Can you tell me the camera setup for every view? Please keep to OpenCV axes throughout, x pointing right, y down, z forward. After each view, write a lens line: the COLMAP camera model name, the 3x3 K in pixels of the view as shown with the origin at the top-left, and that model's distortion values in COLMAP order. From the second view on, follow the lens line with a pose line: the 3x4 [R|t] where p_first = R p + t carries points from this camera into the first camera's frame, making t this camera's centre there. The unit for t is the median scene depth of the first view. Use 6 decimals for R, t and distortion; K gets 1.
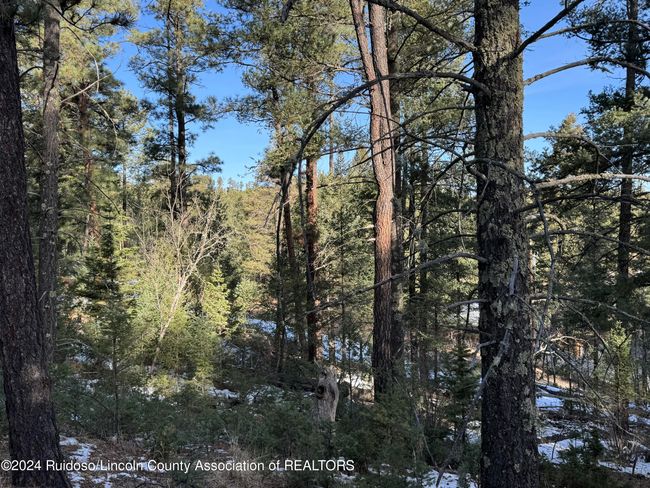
lens RADIAL K [[531.1, 0, 325.0], [0, 531.1, 244.0], [0, 0, 1]] dist [0.111241, -0.000640]
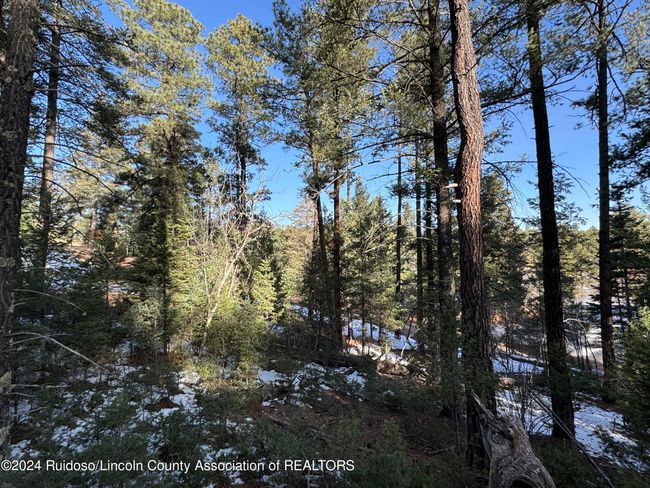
lens RADIAL K [[307.1, 0, 325.0], [0, 307.1, 244.0], [0, 0, 1]] dist [-0.000964, -0.000020]
pose [[0.999816, -0.004346, -0.018659, -0.043644], [0.003244, 0.998271, -0.058695, 0.035827], [0.018882, 0.058624, 0.998102, 0.244244]]
